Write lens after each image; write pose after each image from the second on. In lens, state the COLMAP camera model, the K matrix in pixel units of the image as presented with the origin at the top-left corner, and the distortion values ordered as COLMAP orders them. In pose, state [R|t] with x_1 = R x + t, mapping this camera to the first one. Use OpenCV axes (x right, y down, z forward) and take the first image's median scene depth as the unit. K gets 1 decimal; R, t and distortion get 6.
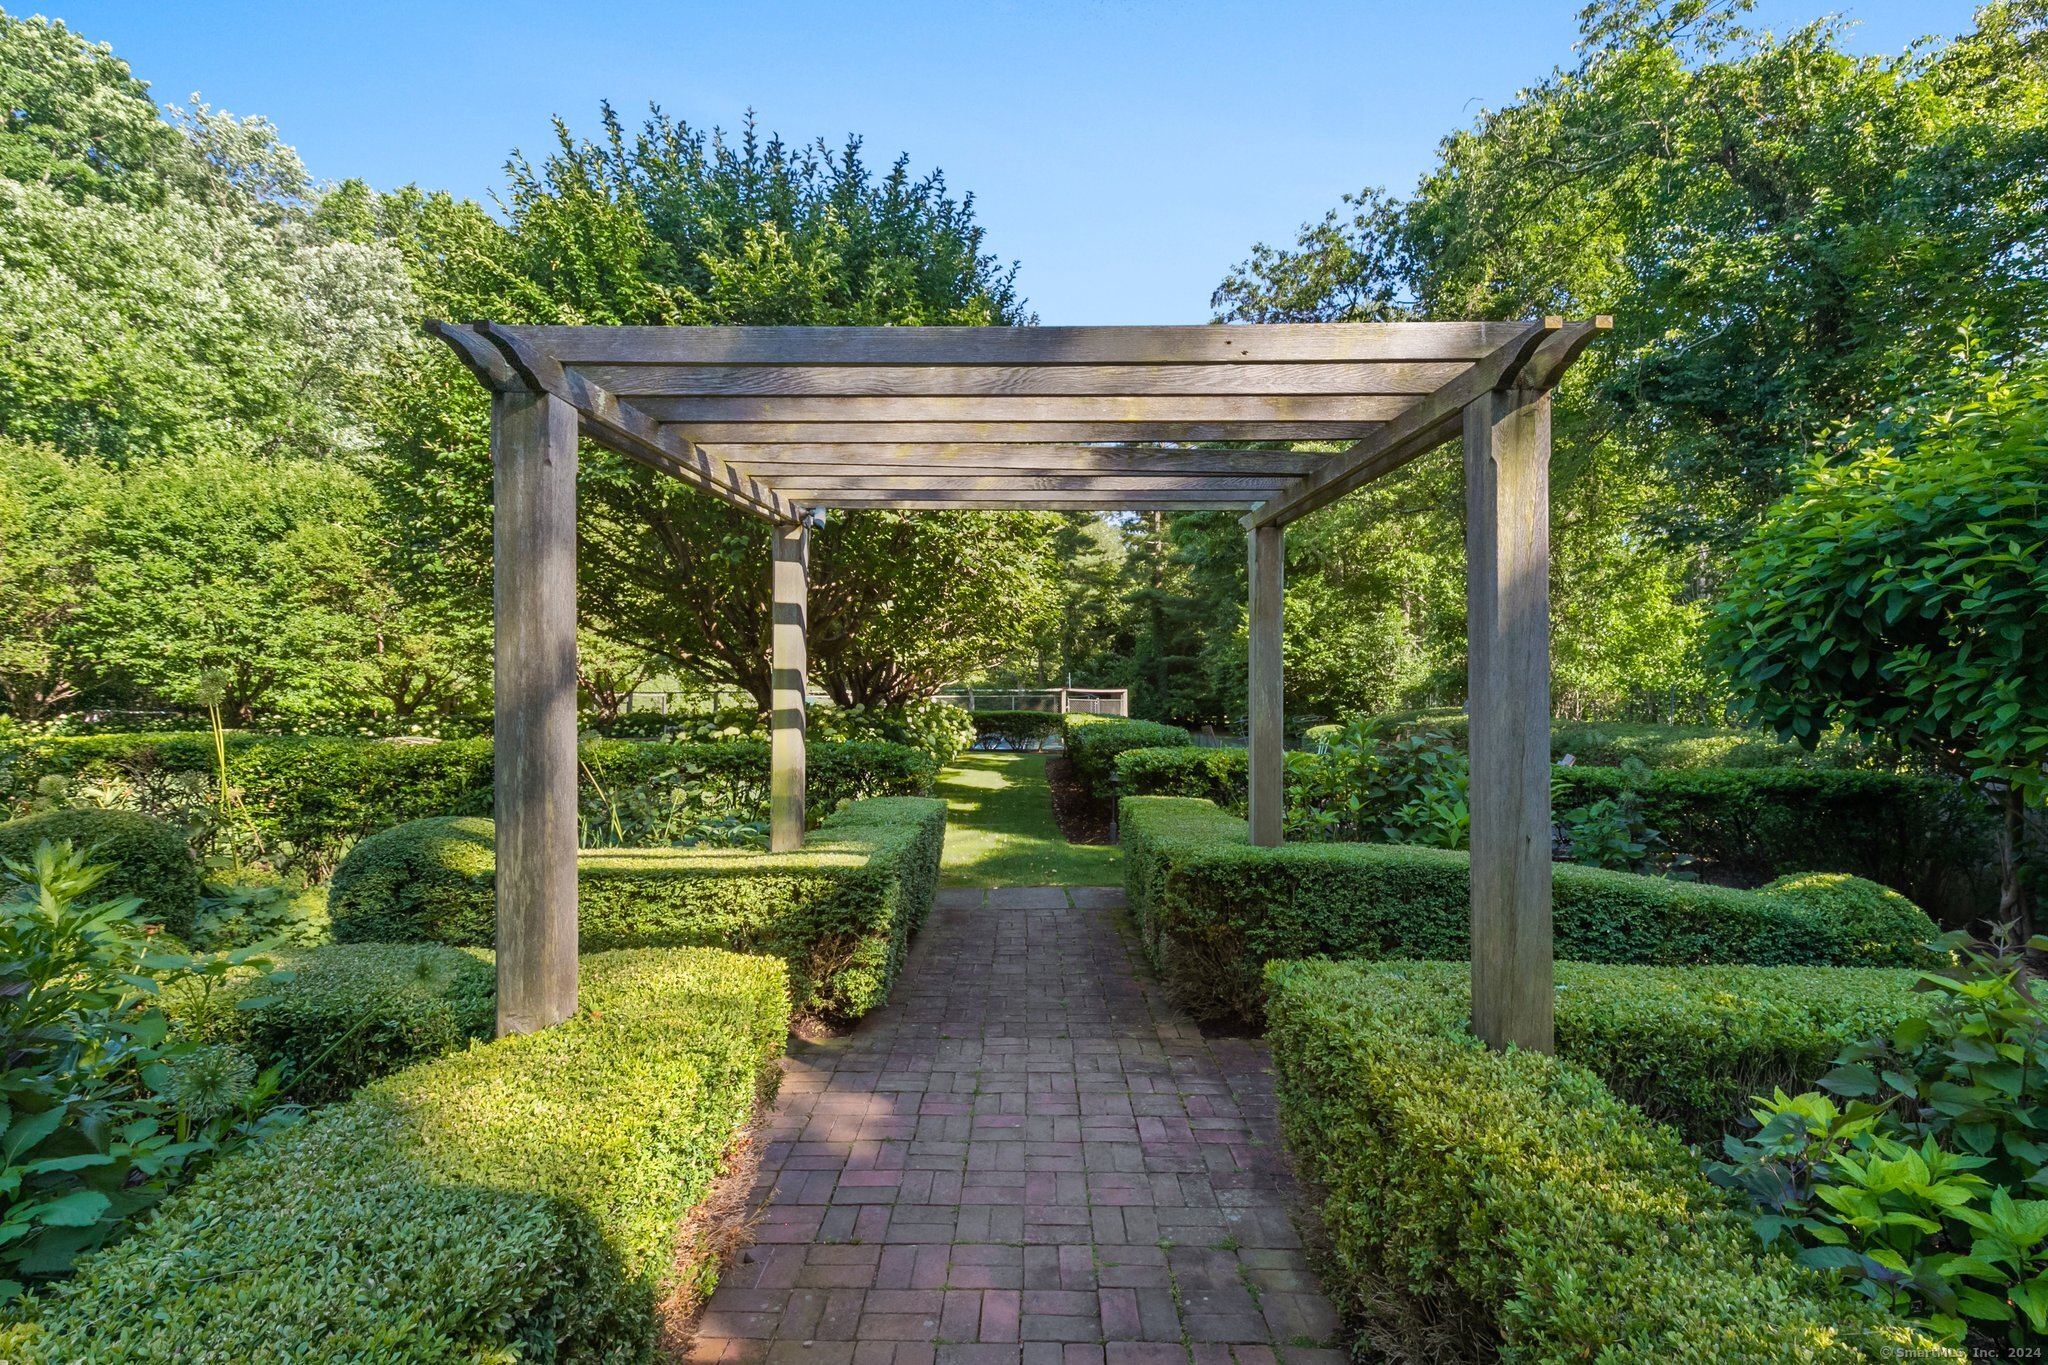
lens RADIAL K [[927.5, 0, 1019.9], [0, 927.5, 691.6], [0, 0, 1]] dist [0.001145, 0.000090]
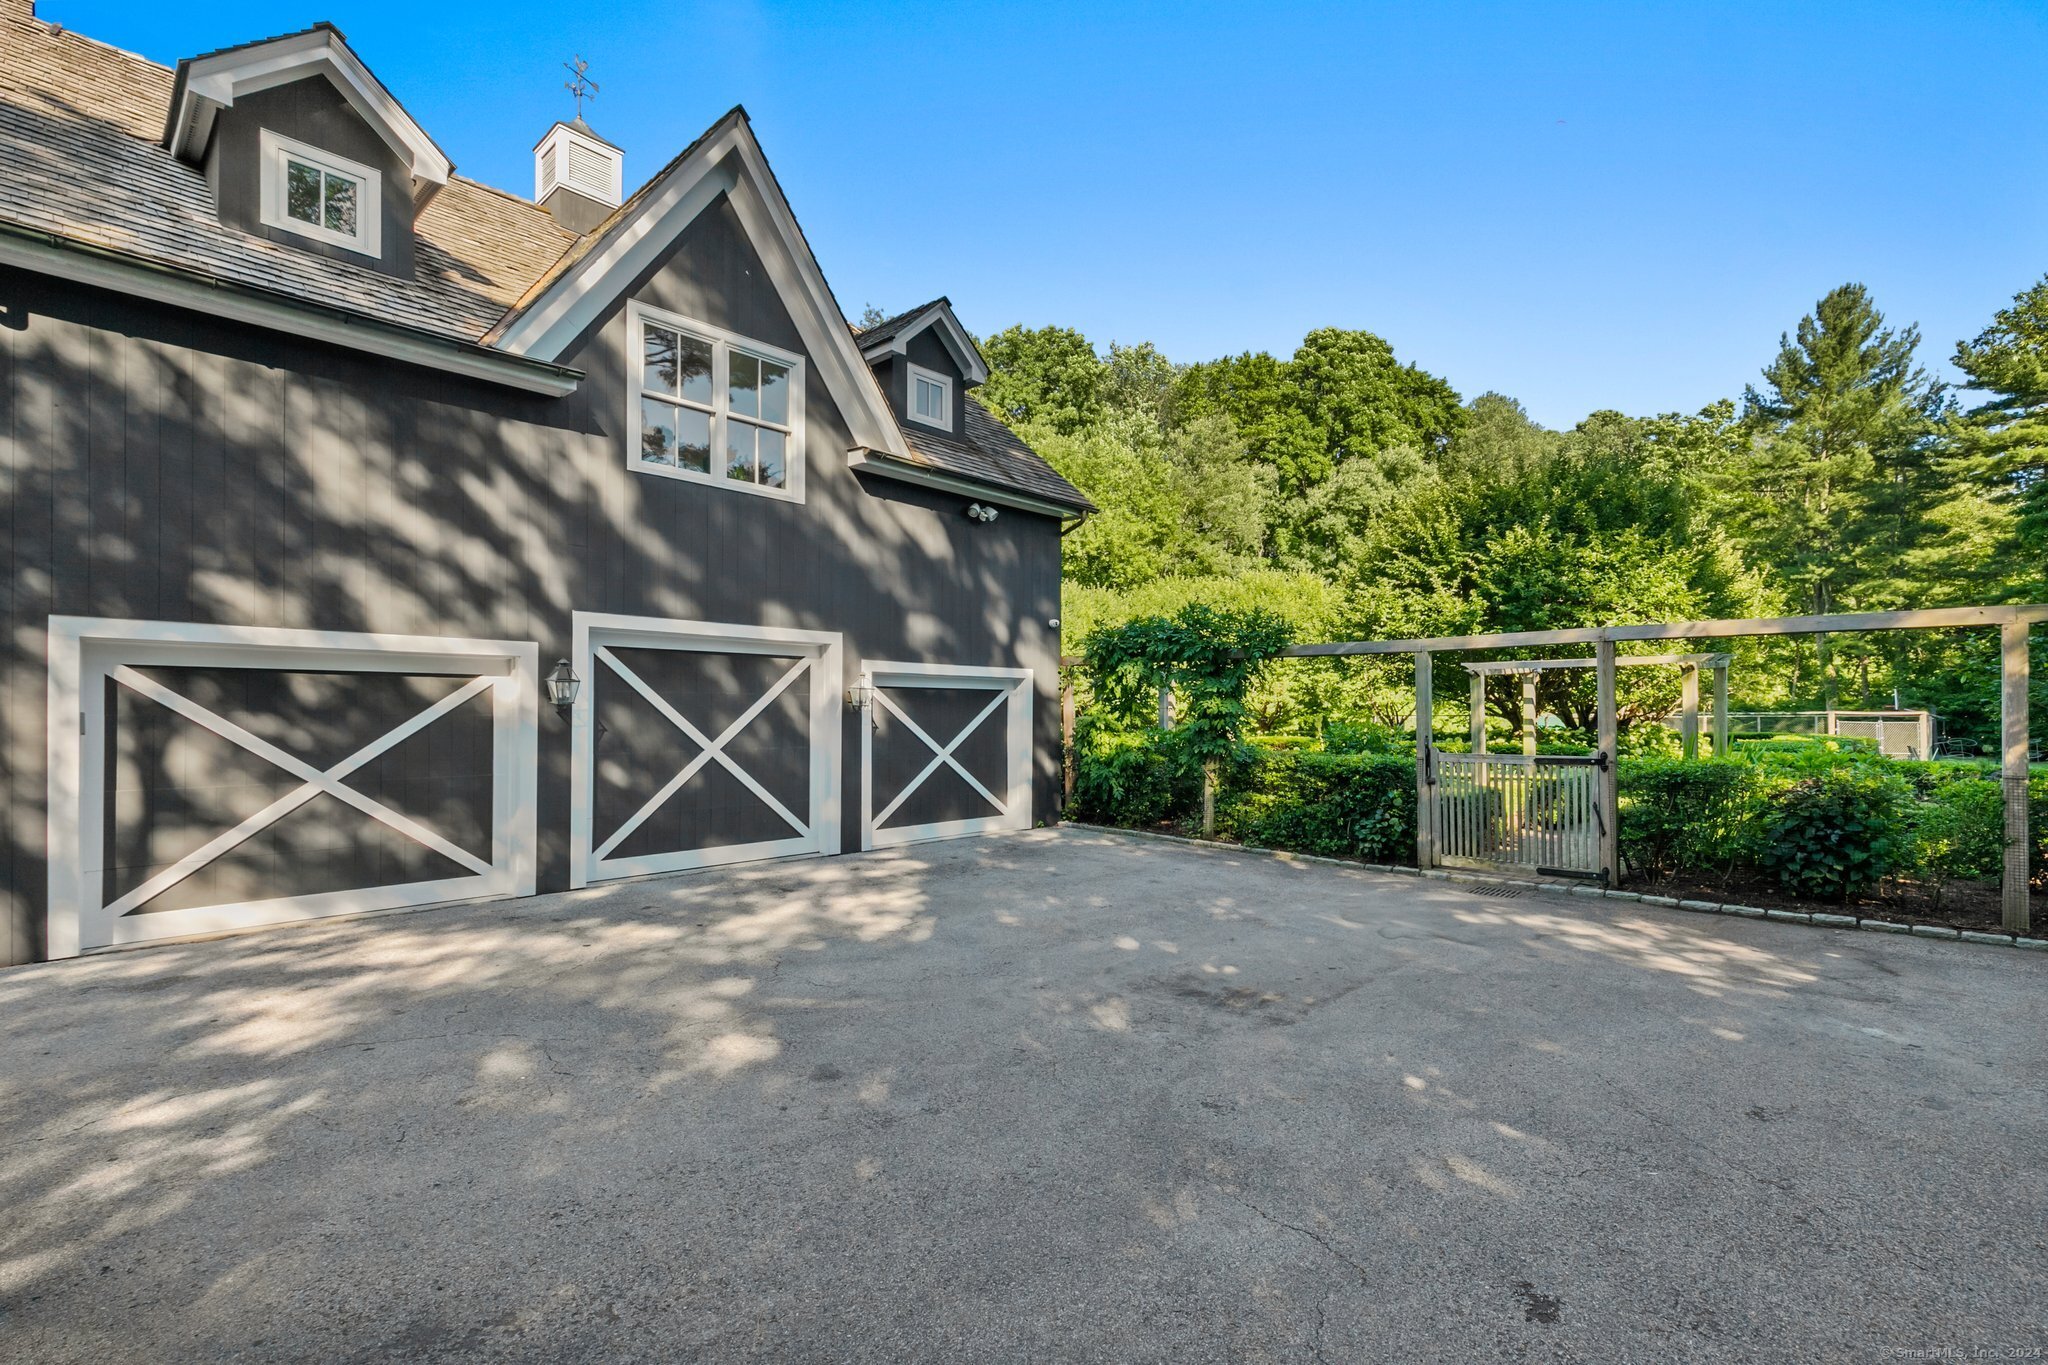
lens RADIAL K [[927.5, 0, 1019.9], [0, 927.5, 691.6], [0, 0, 1]] dist [0.001145, 0.000090]
pose [[0.729924, -0.018698, -0.683272, 0.321503], [0.004882, 0.999743, -0.022142, -0.025306], [0.683510, 0.012826, 0.729828, -1.240506]]
